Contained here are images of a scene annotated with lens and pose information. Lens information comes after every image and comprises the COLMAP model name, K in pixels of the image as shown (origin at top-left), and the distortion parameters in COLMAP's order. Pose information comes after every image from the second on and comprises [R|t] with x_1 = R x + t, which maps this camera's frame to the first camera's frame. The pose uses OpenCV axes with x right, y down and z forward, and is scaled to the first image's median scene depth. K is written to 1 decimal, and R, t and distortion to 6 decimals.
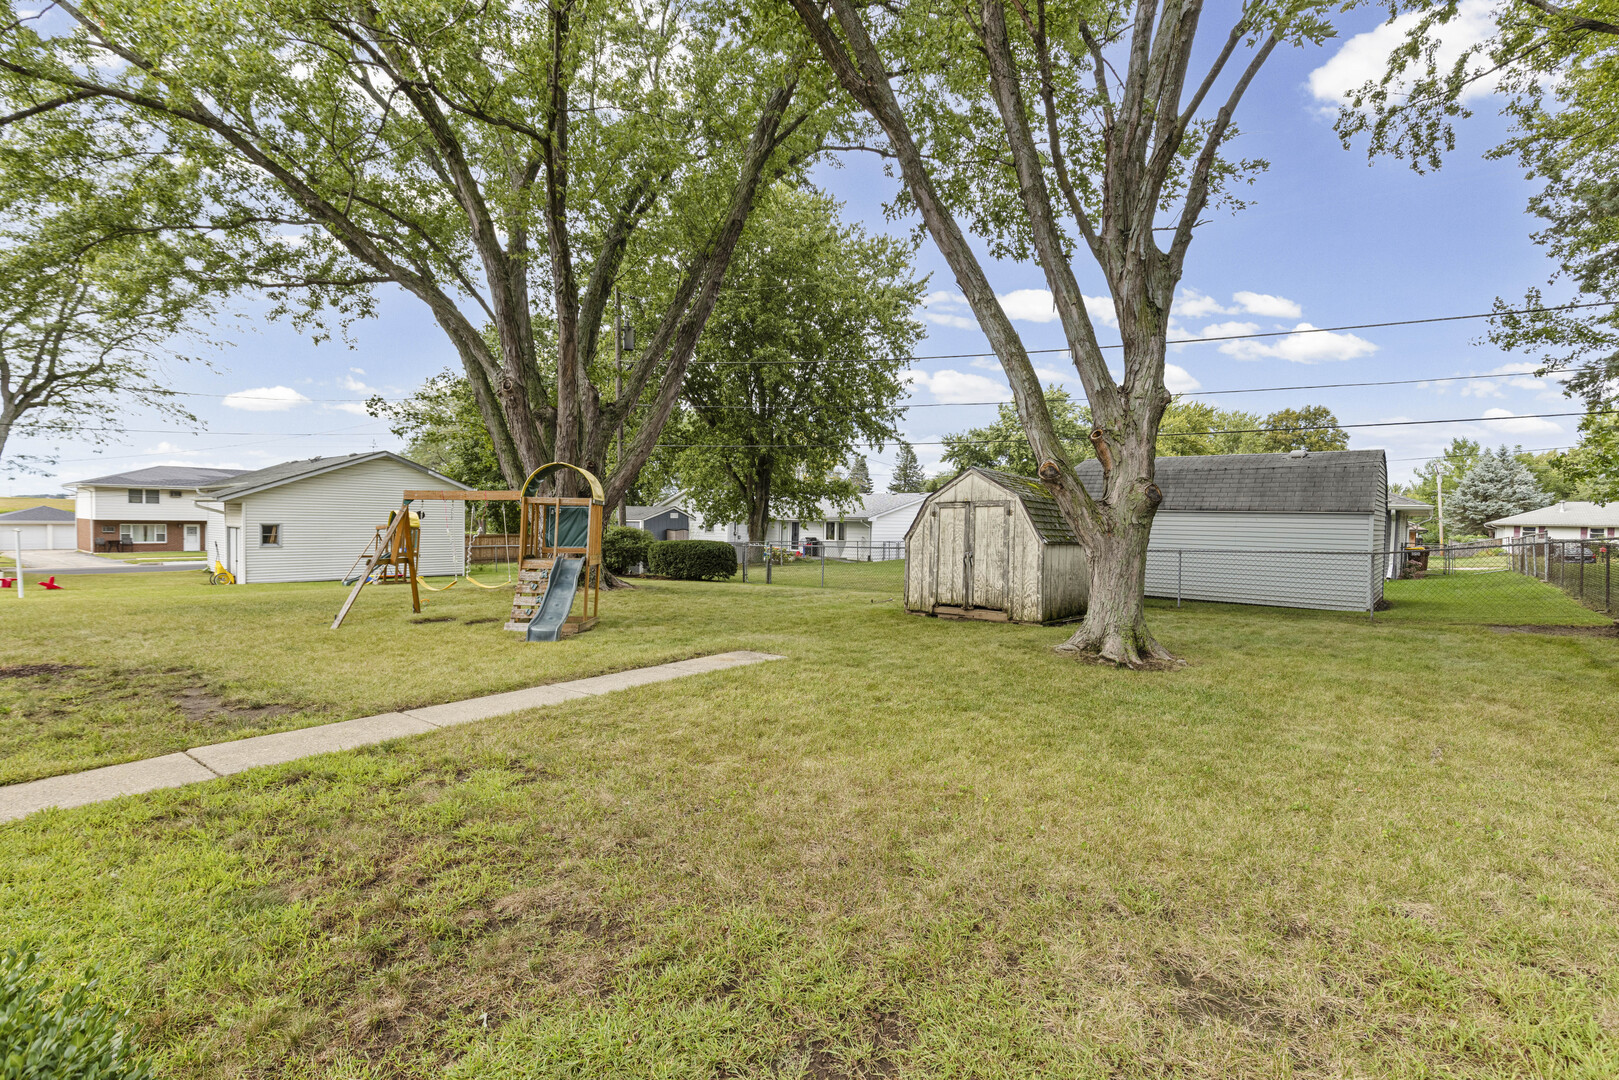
lens RADIAL K [[737.8, 0, 811.1], [0, 737.8, 526.9], [0, 0, 1]] dist [0.001969, -0.000307]
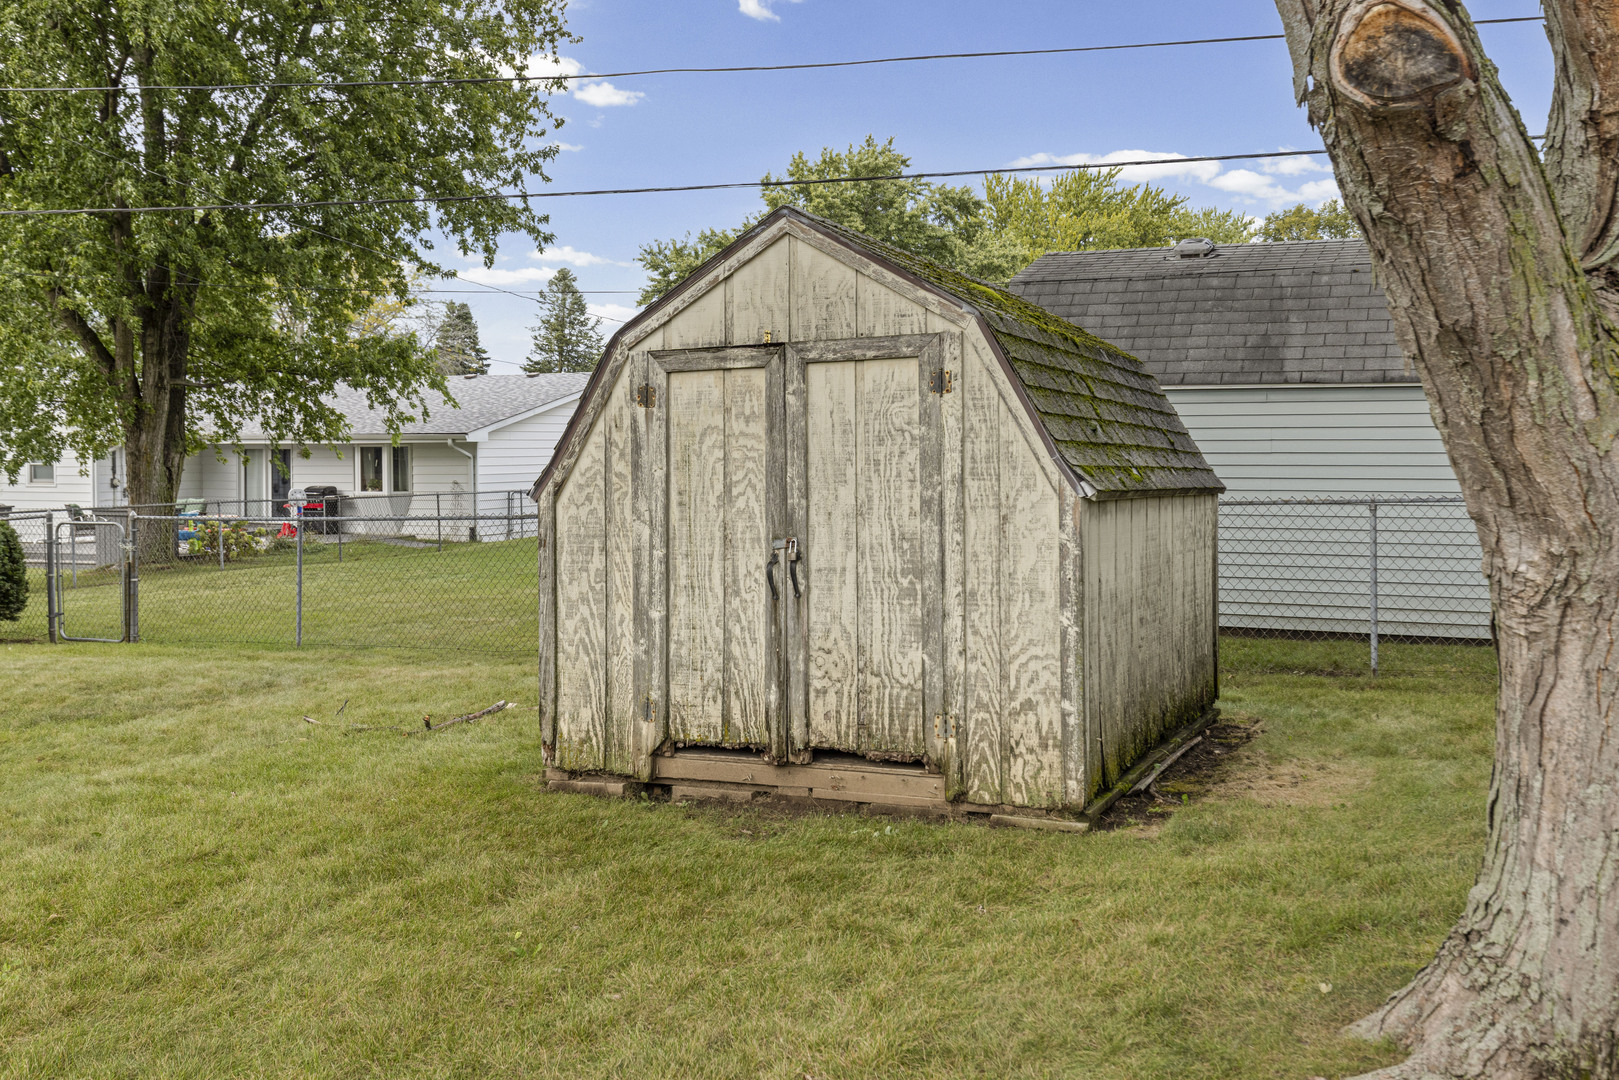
lens RADIAL K [[1607.4, 0, 809.3], [0, 1607.4, 534.4], [0, 0, 1]] dist [0.016628, 0.000000]
pose [[0.961462, -0.039979, 0.272015, 0.019285], [0.026290, 0.998207, 0.053783, 0.000594], [-0.273677, -0.044559, 0.960789, 0.127617]]
